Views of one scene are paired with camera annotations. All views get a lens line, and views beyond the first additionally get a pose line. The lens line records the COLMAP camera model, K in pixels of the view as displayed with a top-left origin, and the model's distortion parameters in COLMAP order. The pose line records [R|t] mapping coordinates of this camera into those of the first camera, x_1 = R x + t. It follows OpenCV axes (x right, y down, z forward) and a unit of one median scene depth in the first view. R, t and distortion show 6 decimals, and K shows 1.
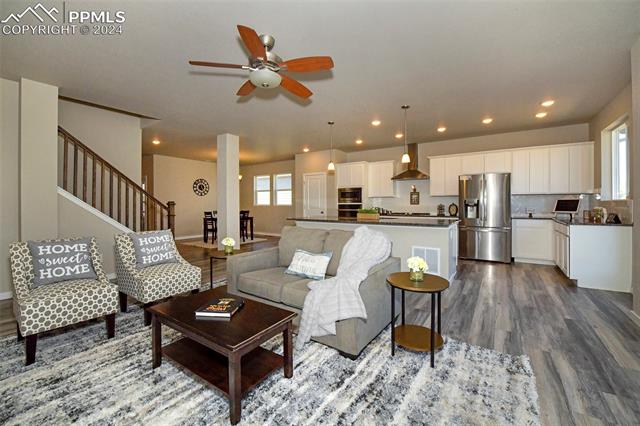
lens RADIAL K [[262.6, 0, 322.6], [0, 262.6, 203.6], [0, 0, 1]] dist [-0.024183, 0.001364]
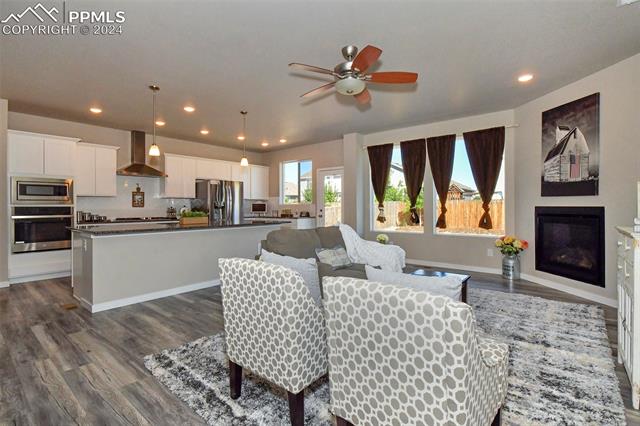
lens RADIAL K [[296.4, 0, 322.5], [0, 296.4, 207.9], [0, 0, 1]] dist [-0.025131, -0.001772]
pose [[0.061406, 0.000960, 0.998112, -0.890951], [0.002086, 0.999997, -0.001091, 0.012911], [-0.998111, 0.002149, 0.061404, 0.645712]]
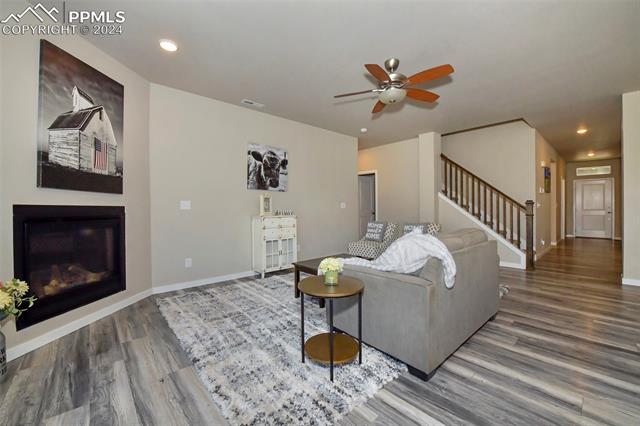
lens RADIAL K [[262.6, 0, 326.1], [0, 262.6, 211.0], [0, 0, 1]] dist [-0.024183, 0.001364]
pose [[-0.218493, 0.013569, -0.975744, 0.614507], [0.006320, 0.999902, 0.012490, 0.017814], [0.975818, -0.003438, -0.218557, 0.593296]]
